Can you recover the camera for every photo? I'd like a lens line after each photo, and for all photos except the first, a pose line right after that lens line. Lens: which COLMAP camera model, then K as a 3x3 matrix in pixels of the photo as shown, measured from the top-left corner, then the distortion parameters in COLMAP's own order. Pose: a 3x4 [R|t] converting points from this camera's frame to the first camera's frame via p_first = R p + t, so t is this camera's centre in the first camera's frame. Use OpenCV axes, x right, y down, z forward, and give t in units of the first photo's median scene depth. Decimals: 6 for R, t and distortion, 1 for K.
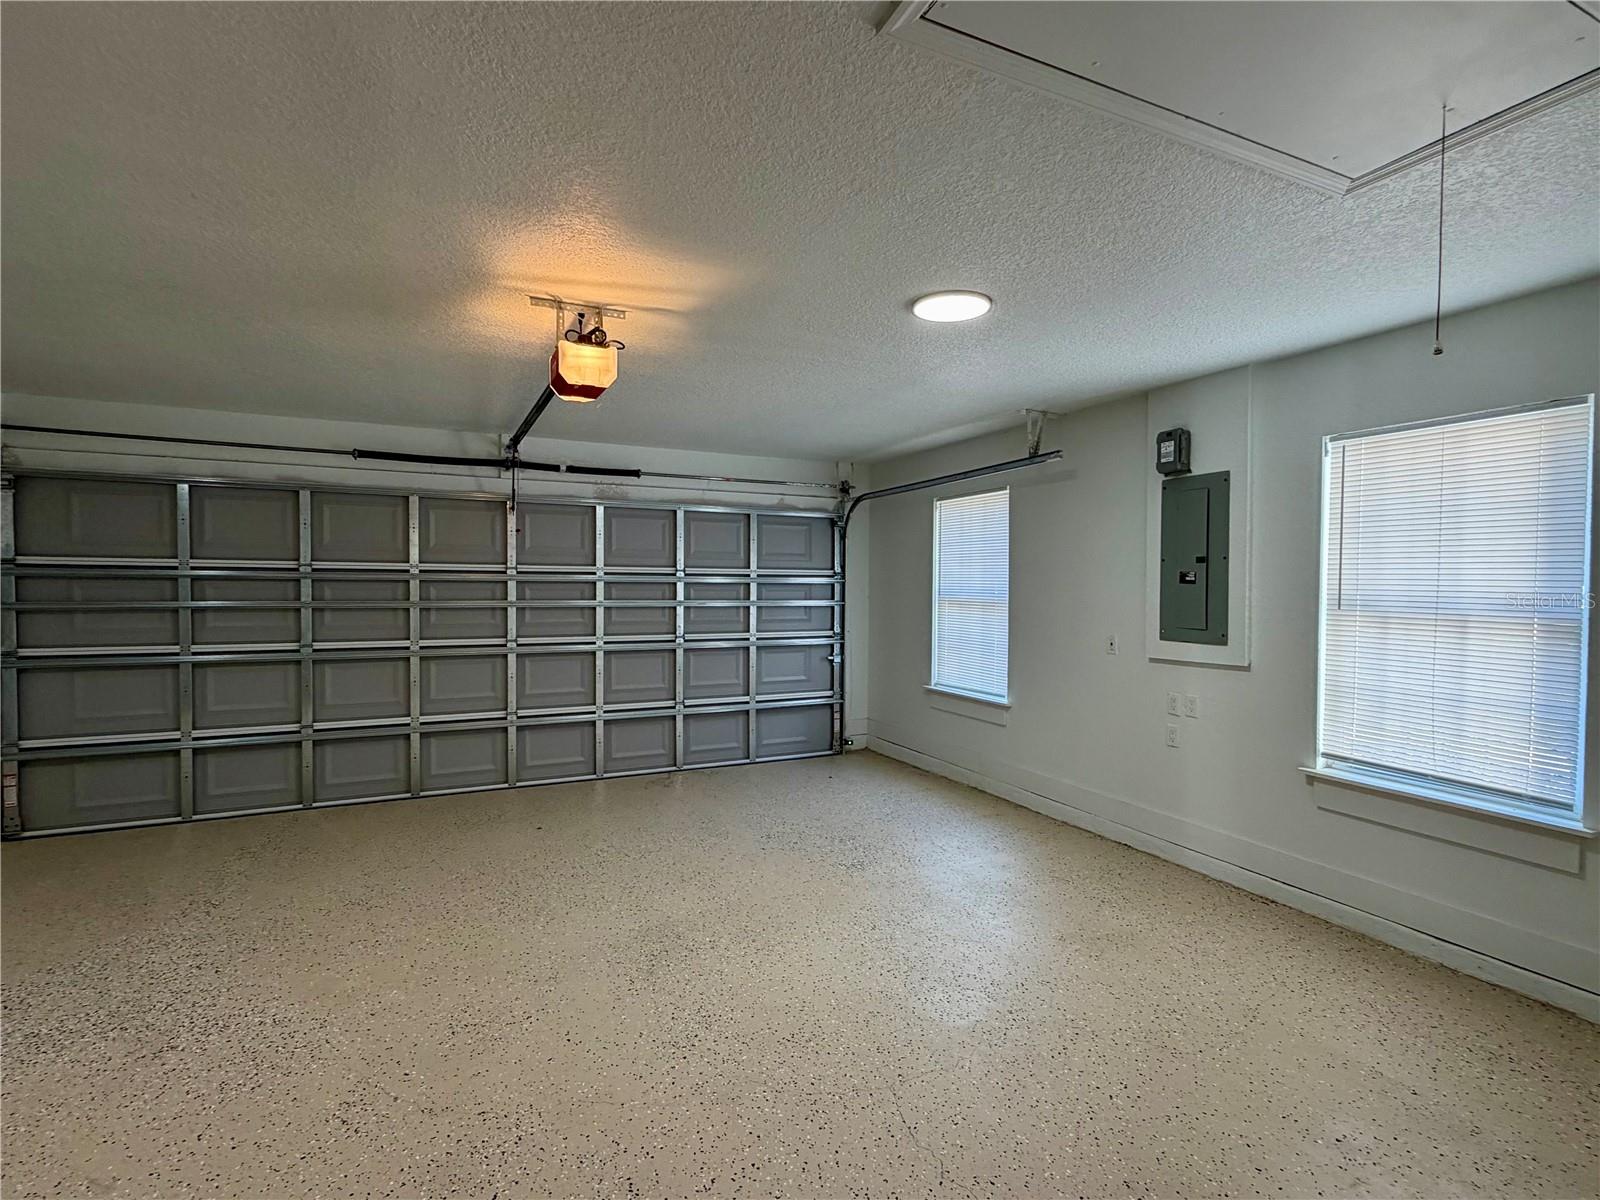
lens RADIAL K [[748.5, 0, 790.1], [0, 748.5, 597.9], [0, 0, 1]] dist [0.004101, 0.000544]
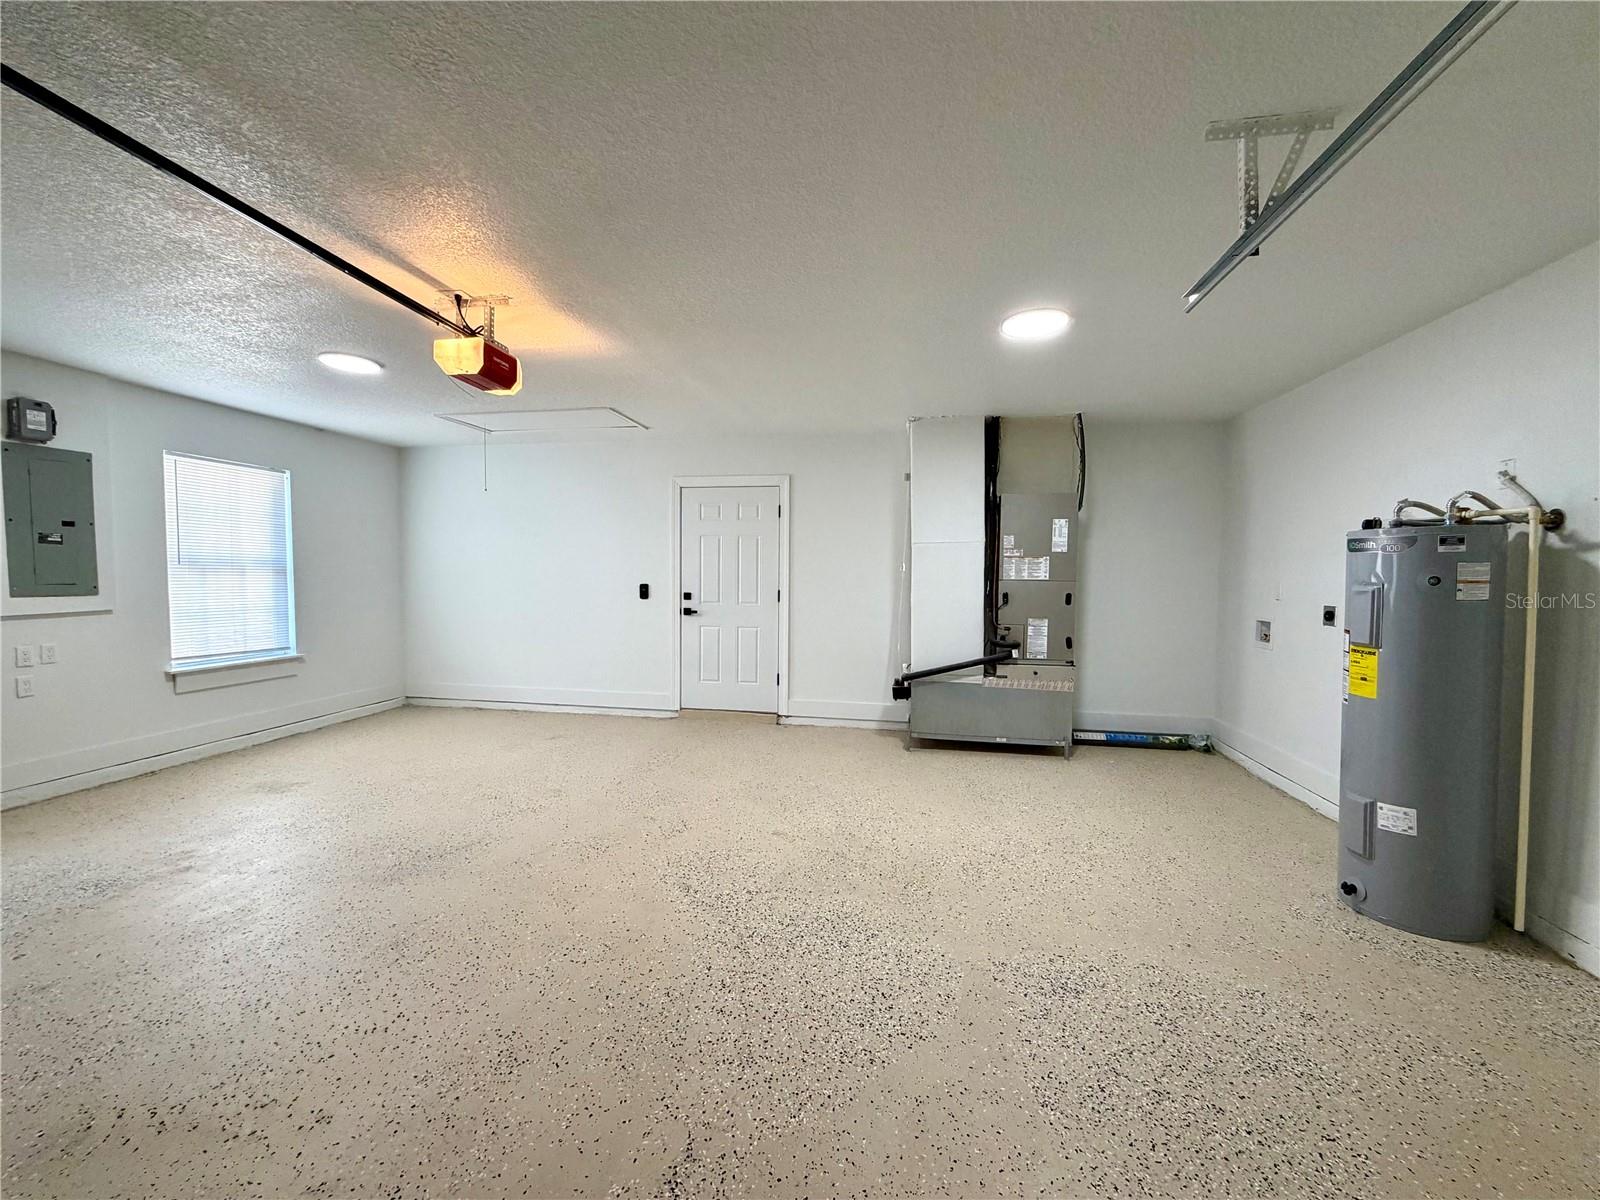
lens RADIAL K [[639.0, 0, 803.3], [0, 639.0, 604.1], [0, 0, 1]] dist [-0.001037, 0.000118]
pose [[-0.810370, -0.036034, 0.584809, -1.030423], [0.005223, 0.997623, 0.068708, 0.012297], [-0.585895, 0.058734, -0.808256, 1.225472]]
